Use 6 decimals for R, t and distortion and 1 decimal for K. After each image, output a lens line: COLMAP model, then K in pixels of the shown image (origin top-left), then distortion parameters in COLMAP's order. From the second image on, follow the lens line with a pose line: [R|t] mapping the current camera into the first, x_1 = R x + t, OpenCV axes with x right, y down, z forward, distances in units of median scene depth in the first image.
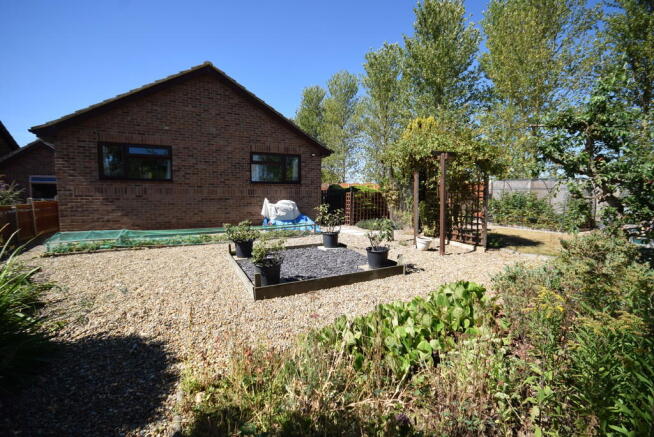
lens RADIAL K [[282.9, 0, 326.2], [0, 282.9, 220.9], [0, 0, 1]] dist [0.000052, -0.014649]
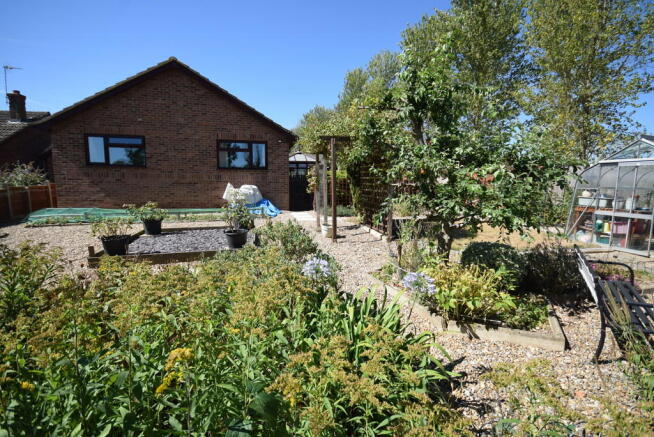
lens RADIAL K [[282.9, 0, 326.2], [0, 282.9, 220.9], [0, 0, 1]] dist [0.000052, -0.014649]
pose [[0.981054, 0.039400, -0.189687, 0.385897], [-0.029850, 0.998151, 0.052941, -0.005268], [0.191422, -0.046276, 0.980416, 0.012917]]
